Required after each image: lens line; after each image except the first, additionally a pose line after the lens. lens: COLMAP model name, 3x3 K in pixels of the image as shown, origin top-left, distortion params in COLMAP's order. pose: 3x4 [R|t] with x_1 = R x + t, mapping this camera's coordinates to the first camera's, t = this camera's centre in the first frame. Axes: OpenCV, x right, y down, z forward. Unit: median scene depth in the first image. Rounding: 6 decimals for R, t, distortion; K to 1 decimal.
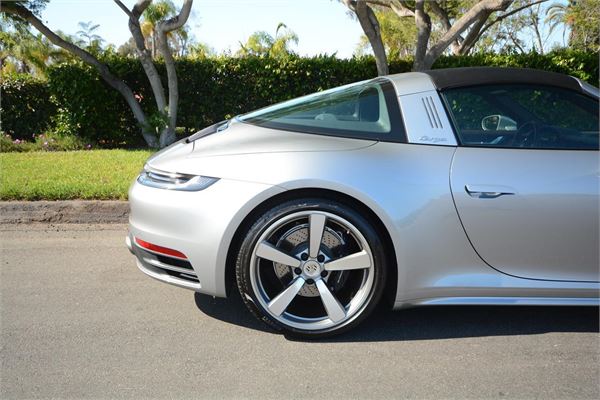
lens RADIAL K [[491.4, 0, 296.1], [0, 491.4, 203.5], [0, 0, 1]] dist [-0.003878, 0.050427]
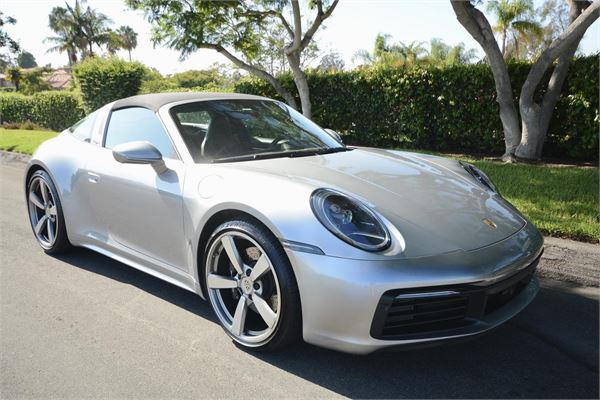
lens RADIAL K [[491.4, 0, 296.1], [0, 491.4, 203.5], [0, 0, 1]] dist [-0.003878, 0.050427]
pose [[0.737043, 0.135594, -0.662104, 0.886439], [-0.137848, 0.989234, 0.049137, -0.049708], [0.661638, 0.055054, 0.747799, 0.127713]]
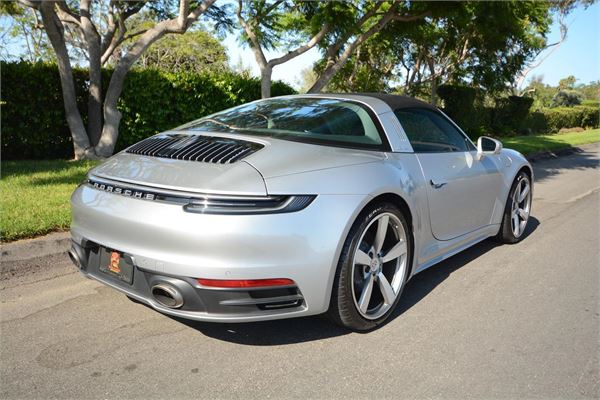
lens RADIAL K [[491.4, 0, 296.1], [0, 491.4, 203.5], [0, 0, 1]] dist [-0.003878, 0.050427]
pose [[0.636873, -0.121427, 0.761347, -0.454558], [0.138742, 0.989448, 0.041748, -0.039293], [-0.758382, 0.079042, 0.647000, 0.186684]]
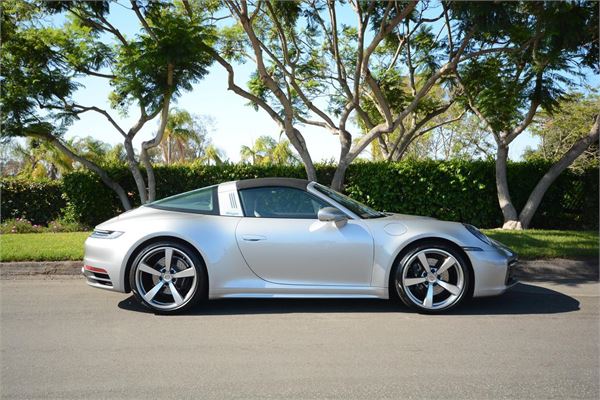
lens RADIAL K [[491.4, 0, 296.1], [0, 491.4, 203.5], [0, 0, 1]] dist [-0.003878, 0.050427]
pose [[0.999415, -0.002016, -0.034130, 0.300843], [-0.004630, 0.981080, -0.193546, 0.107596], [0.033875, 0.193590, 0.980497, -0.481037]]
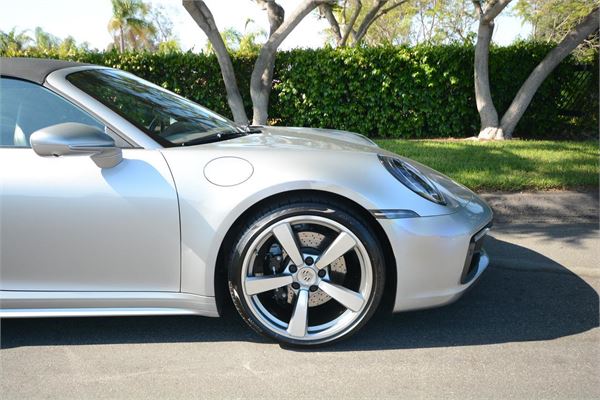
lens RADIAL K [[491.4, 0, 296.1], [0, 491.4, 203.5], [0, 0, 1]] dist [-0.003878, 0.050427]
pose [[0.999950, -0.009972, 0.001112, 0.519039], [0.009964, 0.999923, 0.007341, -0.003236], [-0.001185, -0.007330, 0.999972, 0.041102]]
